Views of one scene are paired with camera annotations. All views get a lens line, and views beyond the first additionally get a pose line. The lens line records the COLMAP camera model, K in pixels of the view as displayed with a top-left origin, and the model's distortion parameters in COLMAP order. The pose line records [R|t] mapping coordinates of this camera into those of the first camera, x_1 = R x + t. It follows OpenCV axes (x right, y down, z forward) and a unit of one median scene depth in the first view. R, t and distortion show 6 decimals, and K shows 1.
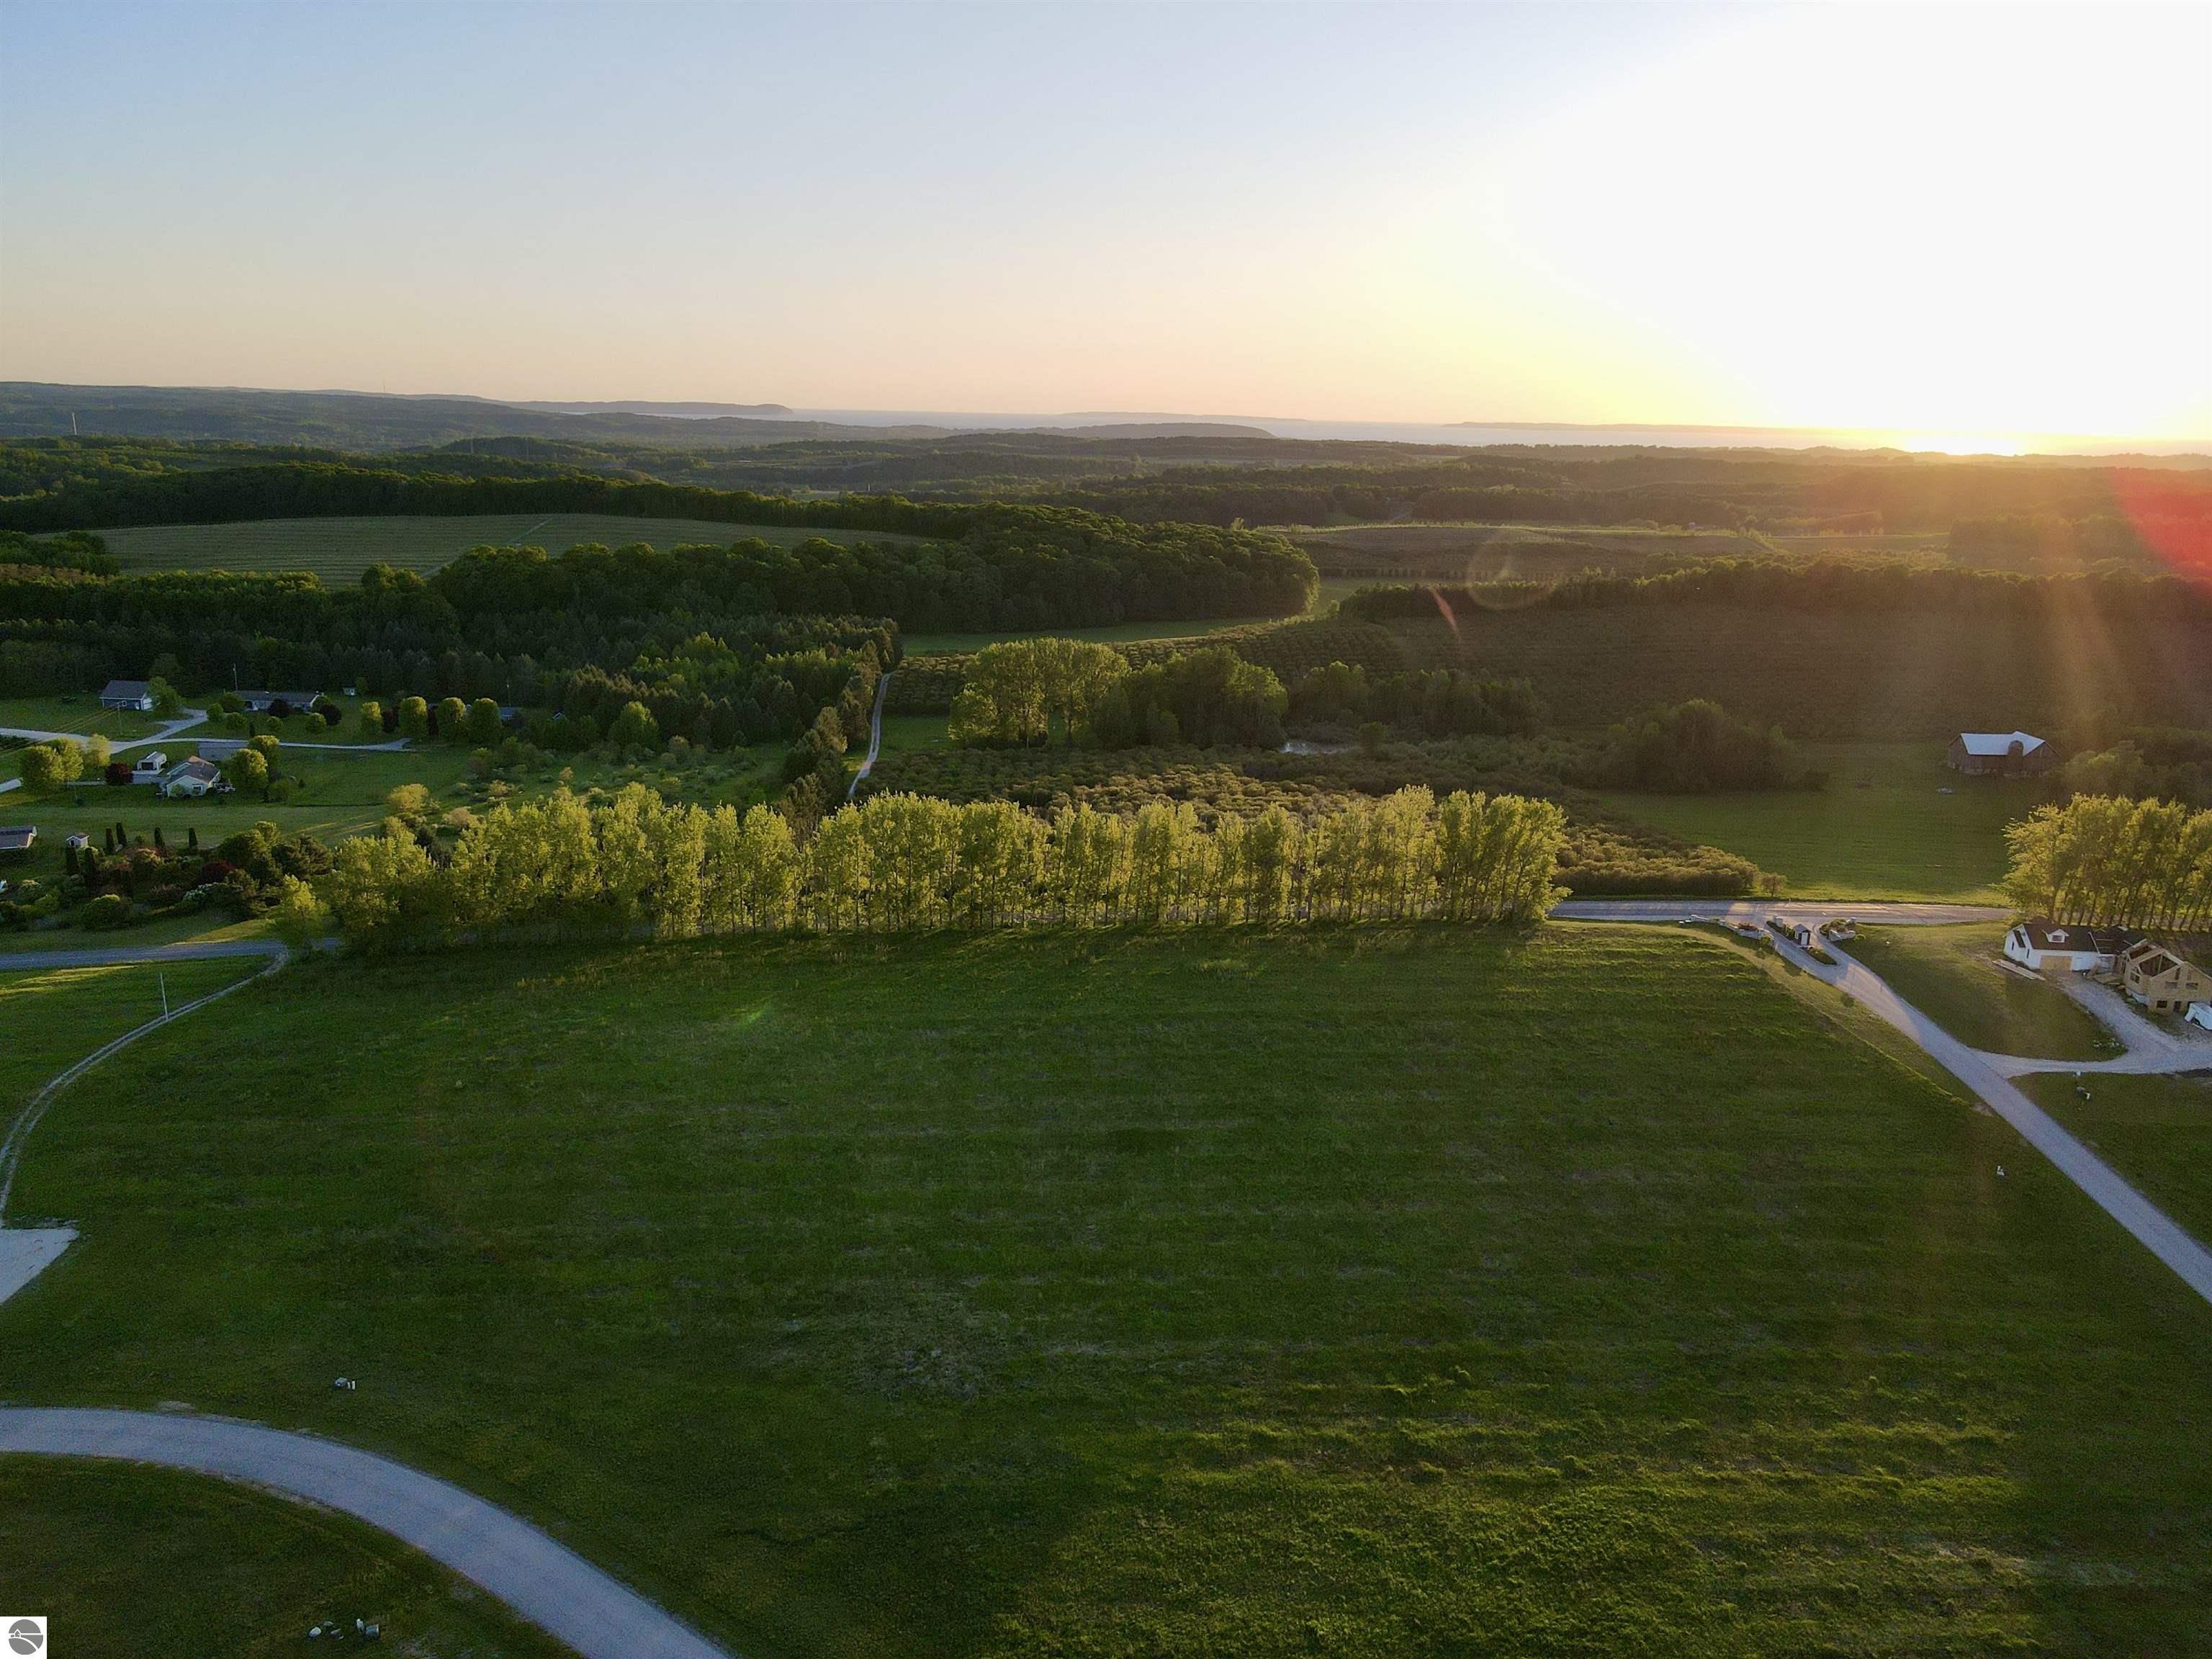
lens RADIAL K [[1624.0, 0, 1106.0], [0, 1624.0, 829.5], [0, 0, 1]] dist [-0.008112, 0.037644]
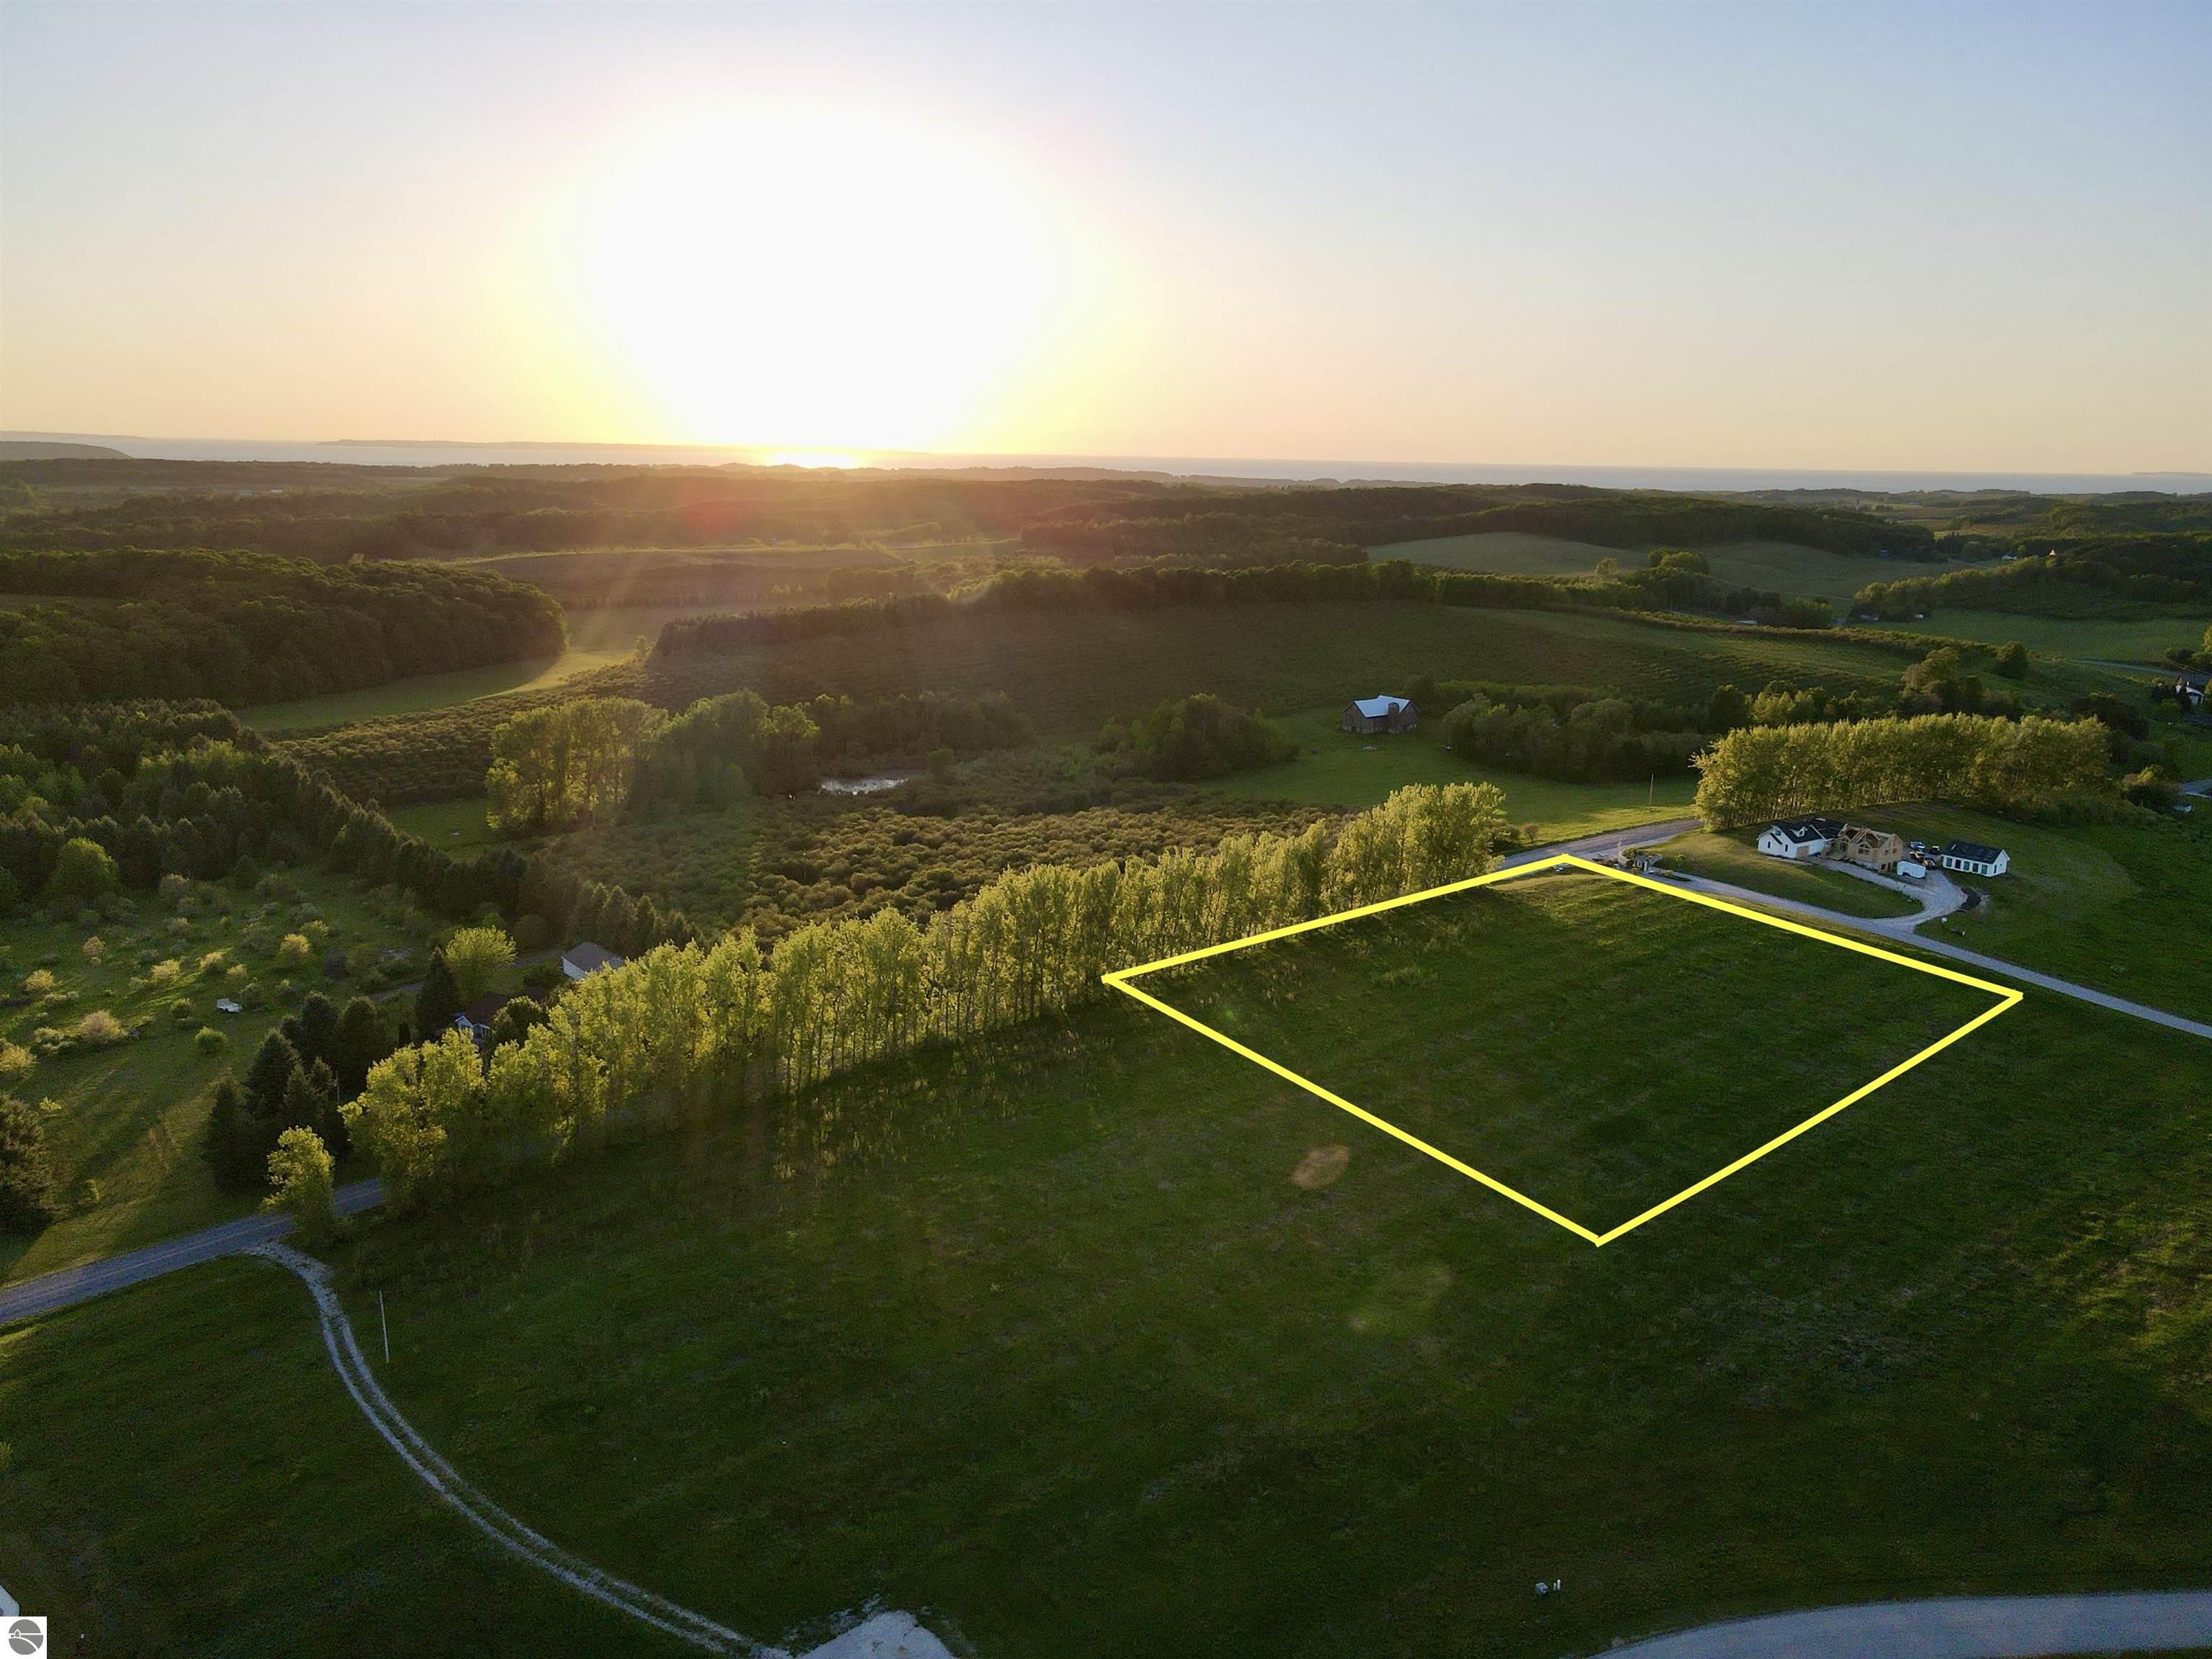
lens RADIAL K [[1624.0, 0, 1106.0], [0, 1624.0, 829.5], [0, 0, 1]] dist [-0.008112, 0.037644]
pose [[0.793852, -0.145609, 0.590422, -0.597348], [0.151595, 0.987643, 0.039745, -0.069116], [-0.588913, 0.057953, 0.806116, 0.225437]]
